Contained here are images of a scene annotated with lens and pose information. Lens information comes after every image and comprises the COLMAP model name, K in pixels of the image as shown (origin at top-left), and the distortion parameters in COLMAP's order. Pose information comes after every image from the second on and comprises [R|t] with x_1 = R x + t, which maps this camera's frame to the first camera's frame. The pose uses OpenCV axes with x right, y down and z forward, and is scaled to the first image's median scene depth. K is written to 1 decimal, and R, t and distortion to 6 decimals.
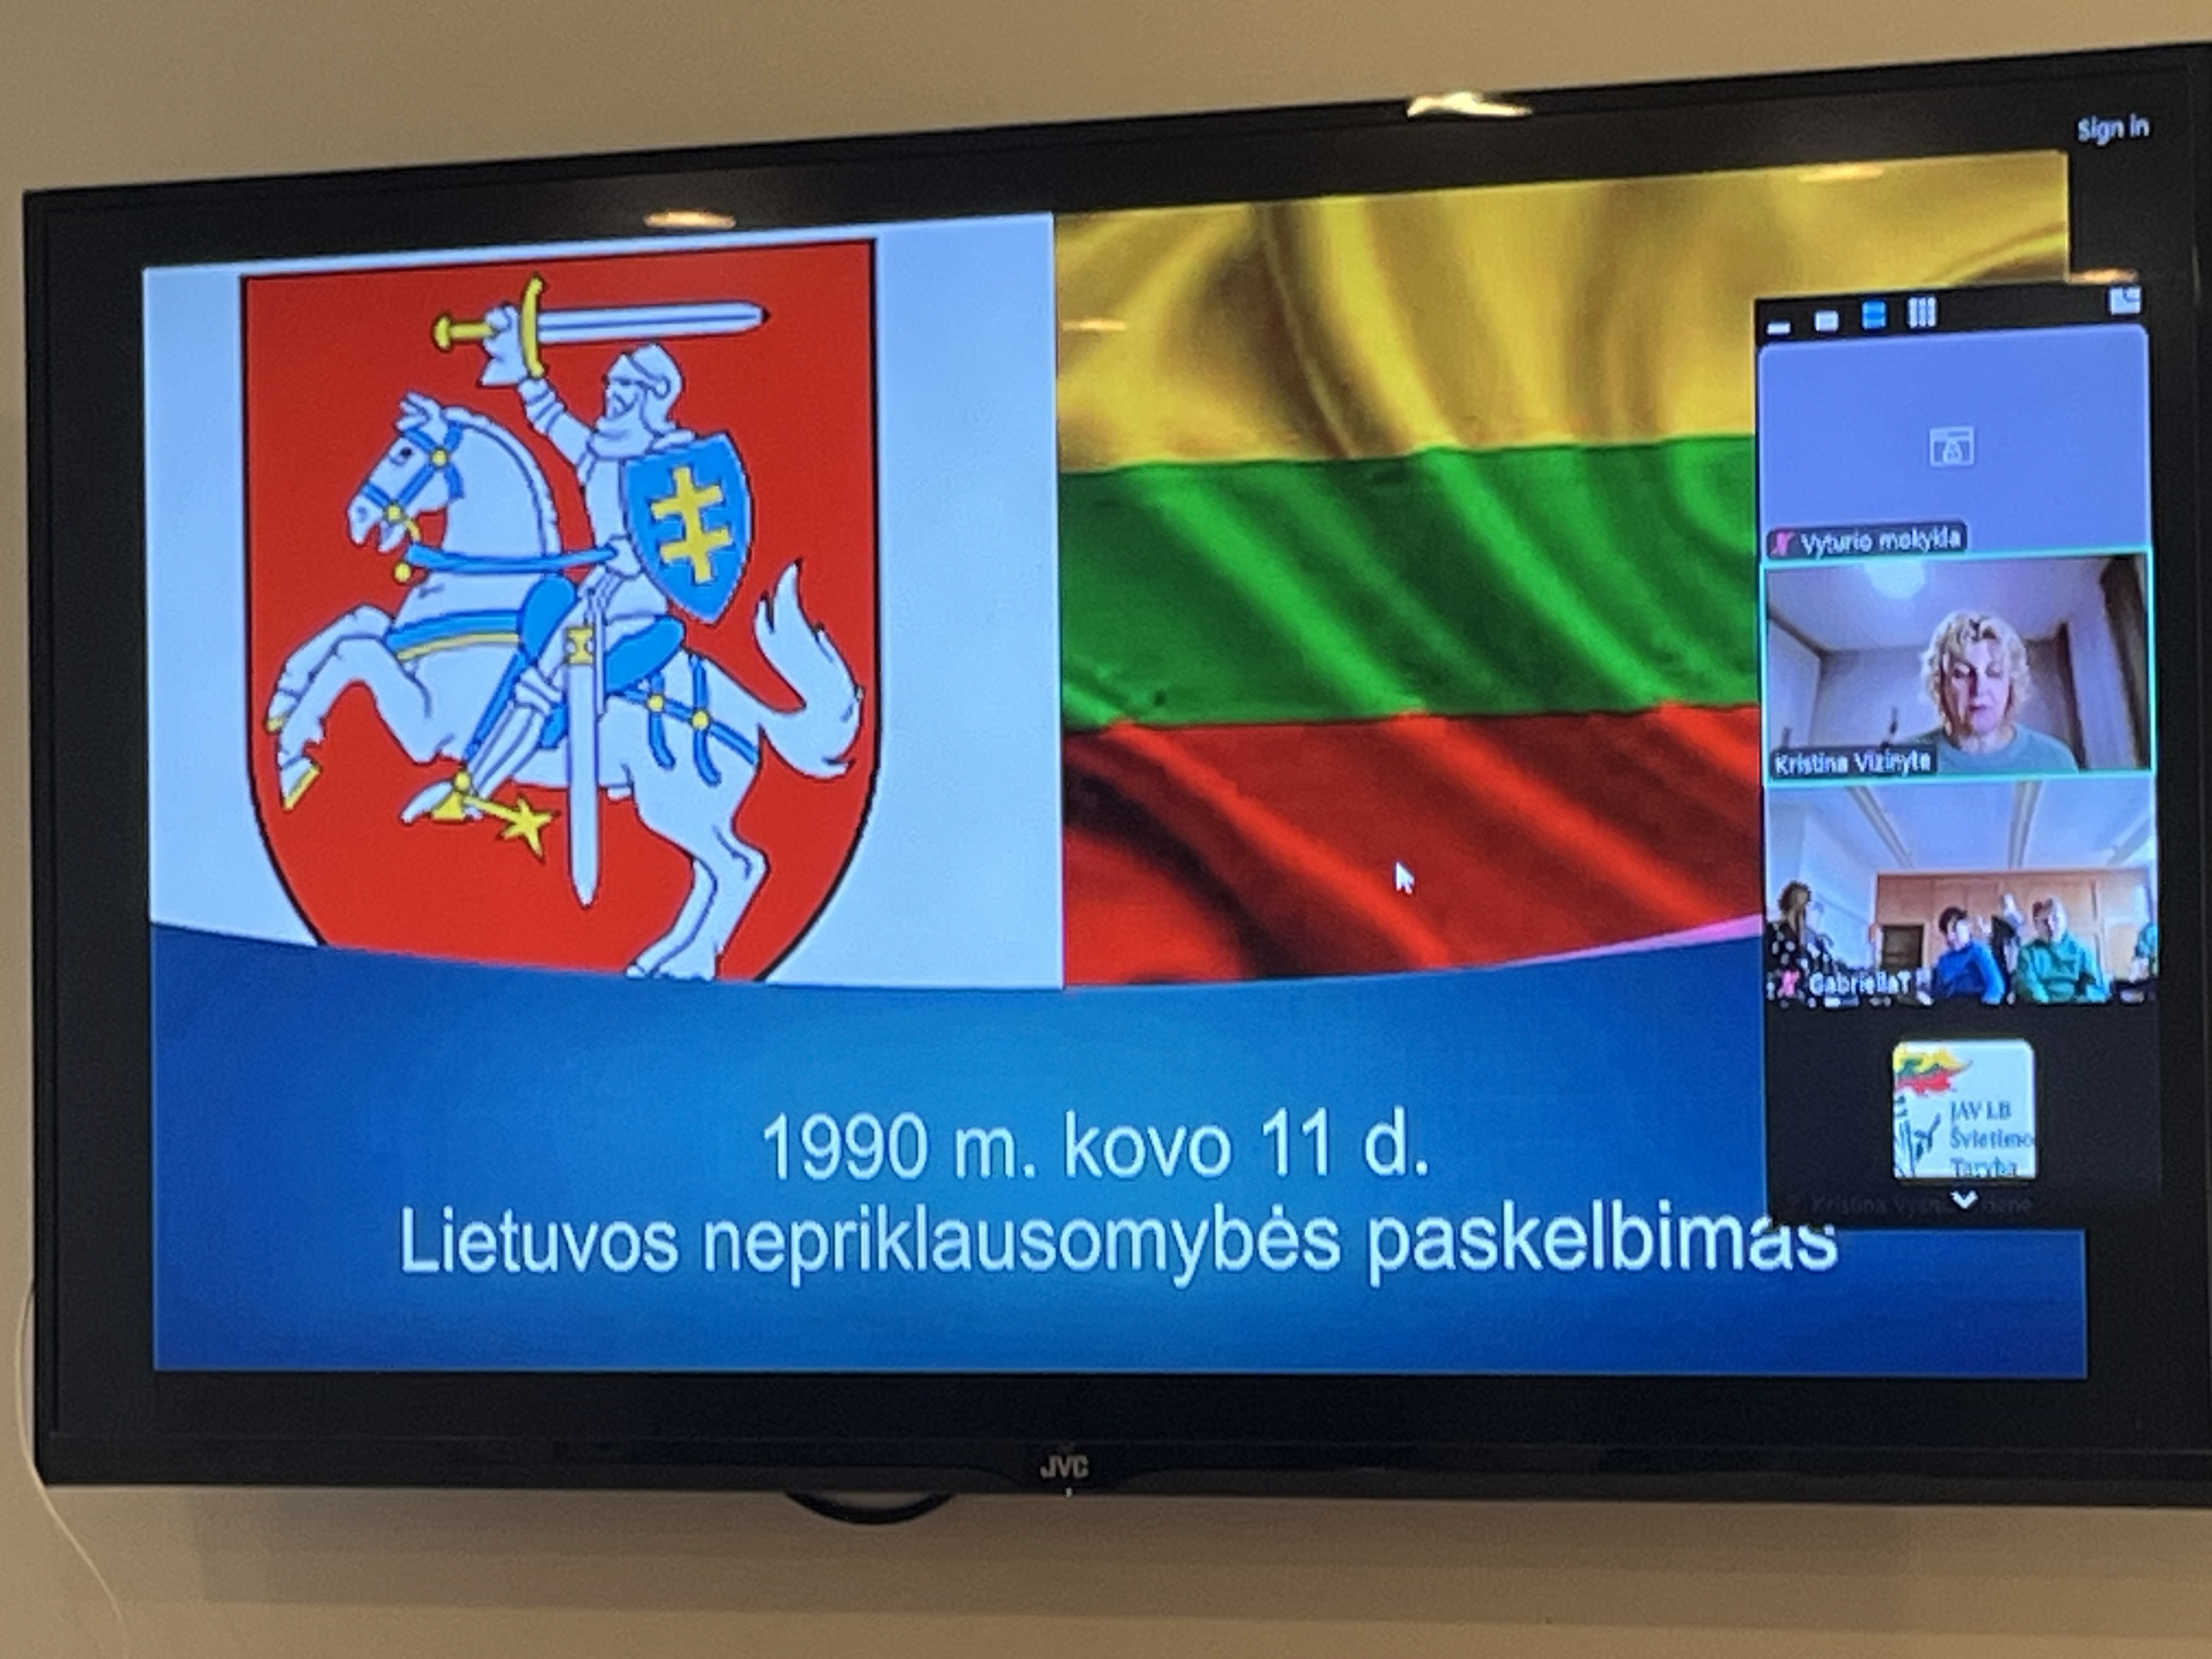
lens RADIAL K [[6654.2, 0, 1104.0], [0, 6654.2, 829.6], [0, 0, 1]] dist [0.073275, 0.000000]
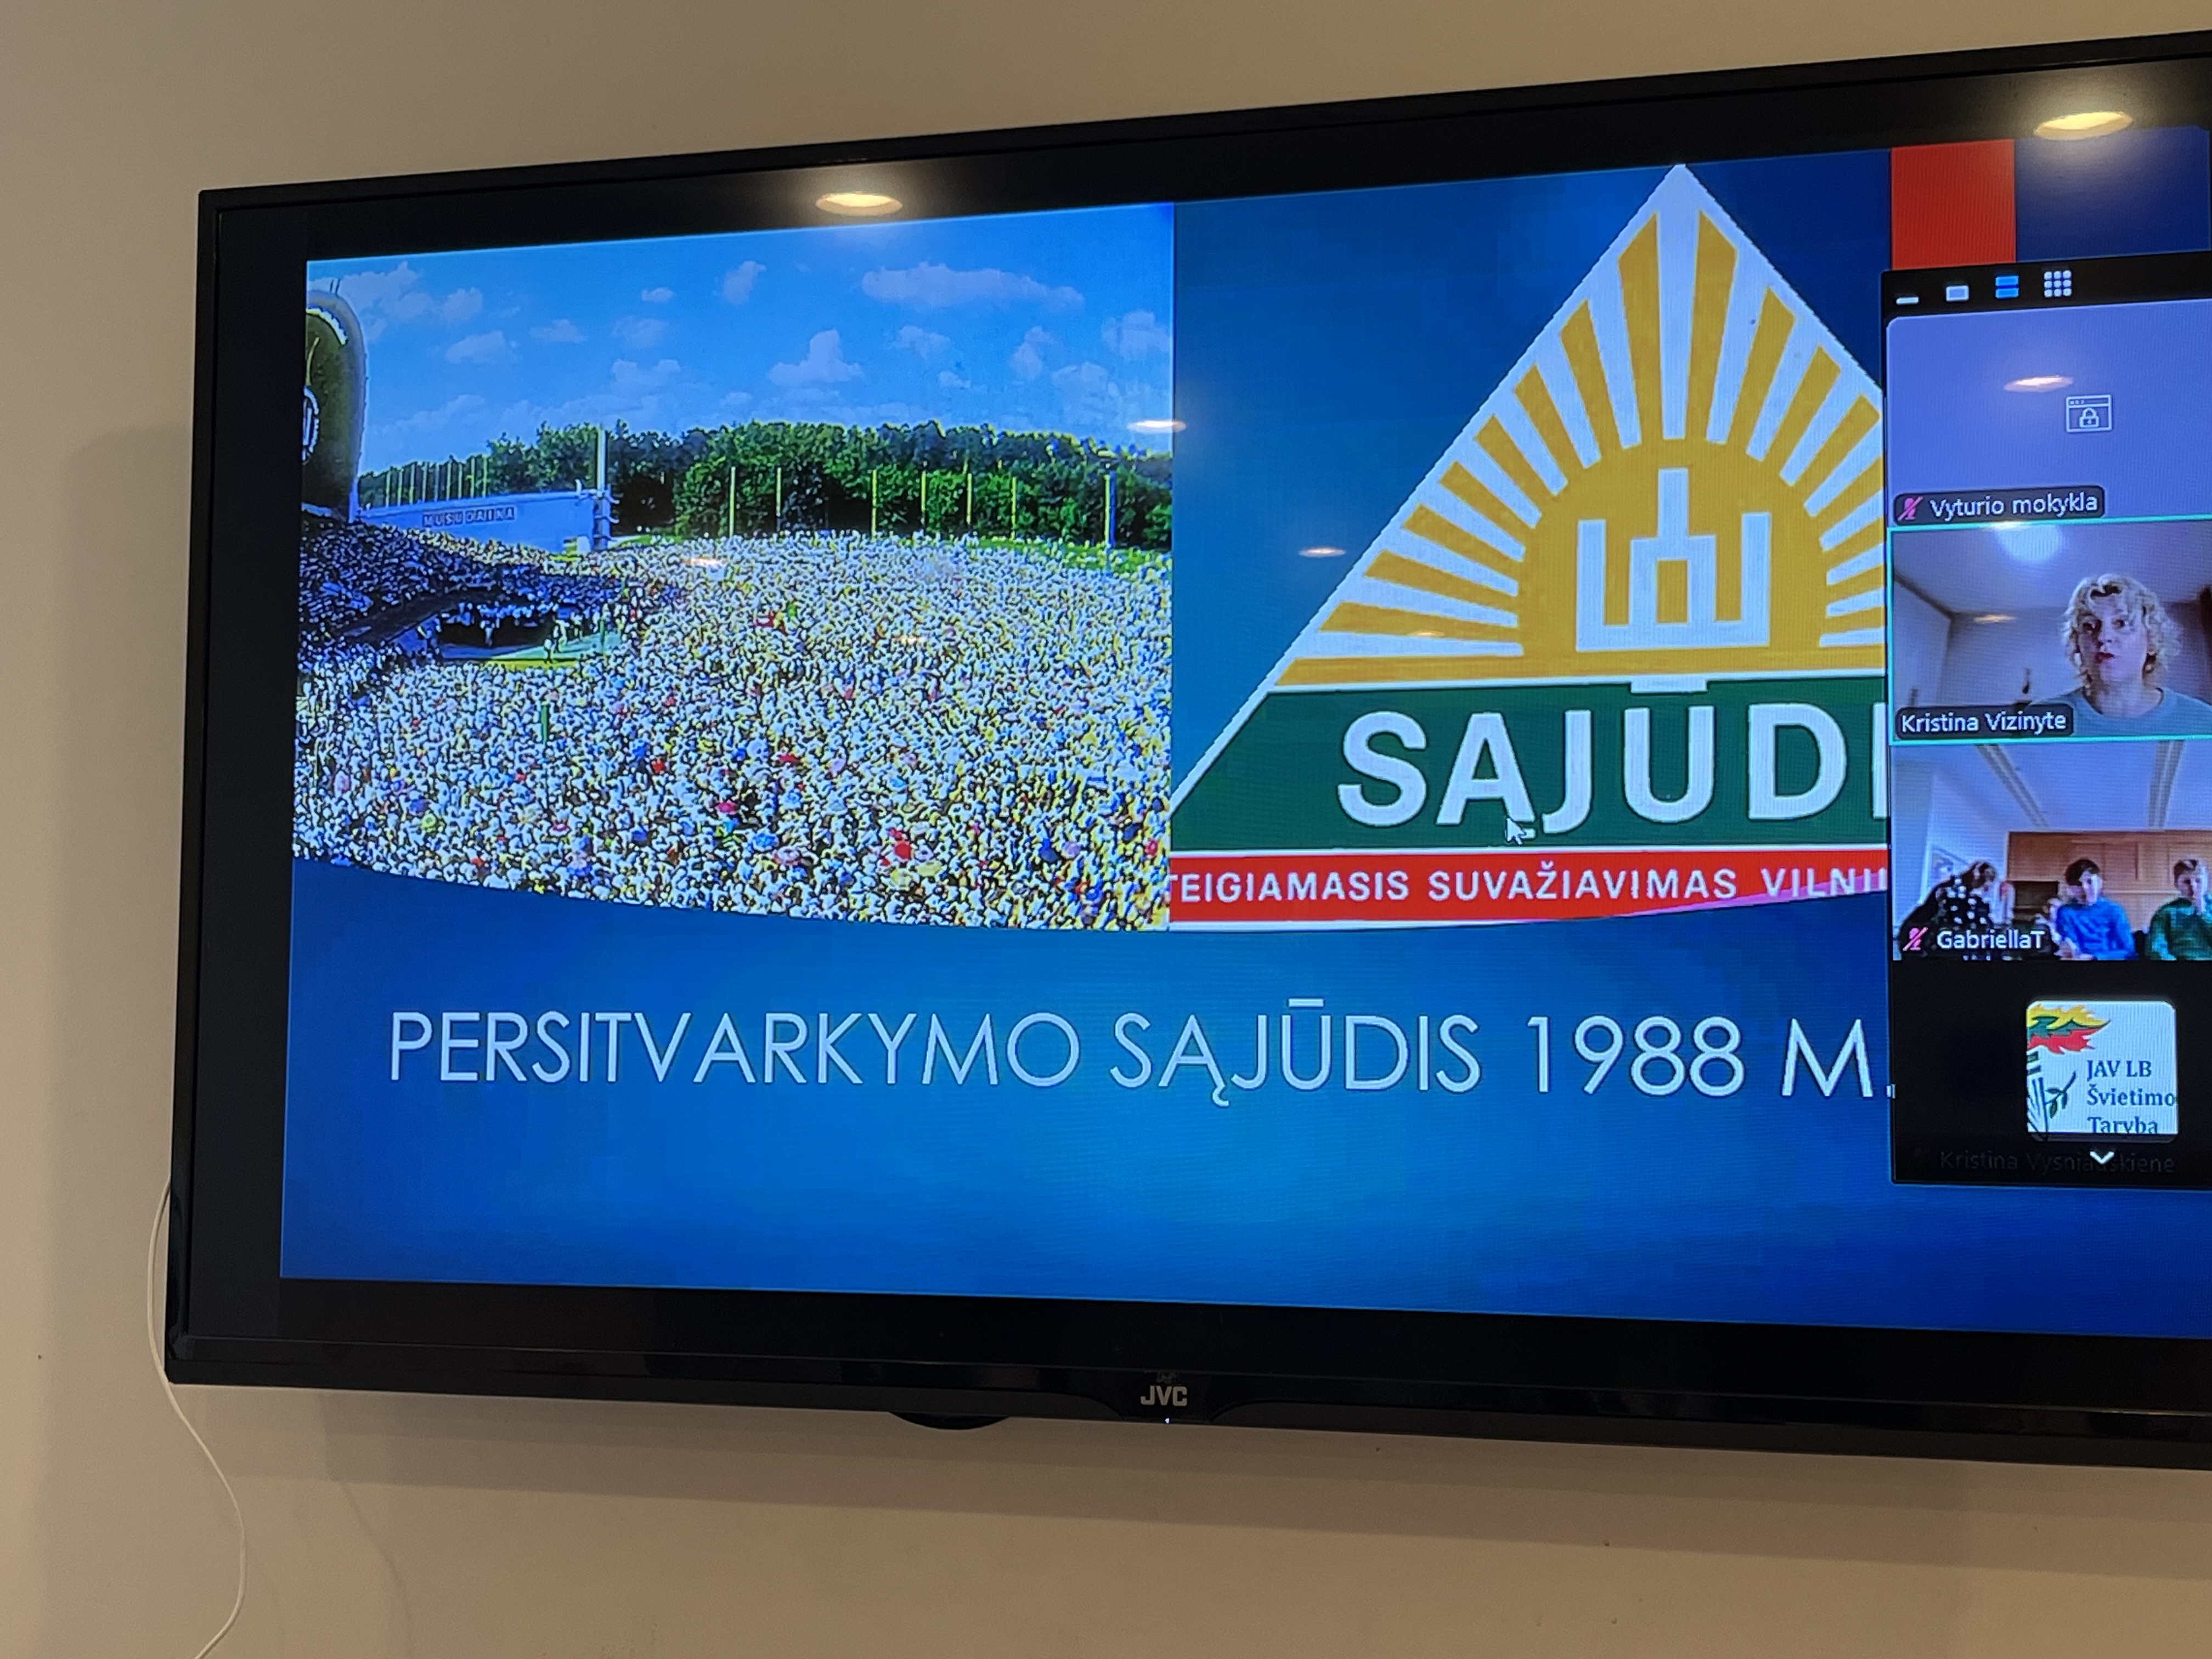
lens RADIAL K [[2829.0, 0, 1114.8], [0, 2829.0, 841.6], [0, 0, 1]] dist [0.024079, 0.000000]
pose [[0.995164, 0.026762, 0.094509, -0.059747], [-0.023604, 0.999130, -0.034374, 0.026146], [-0.095347, 0.031977, 0.994930, 0.584737]]
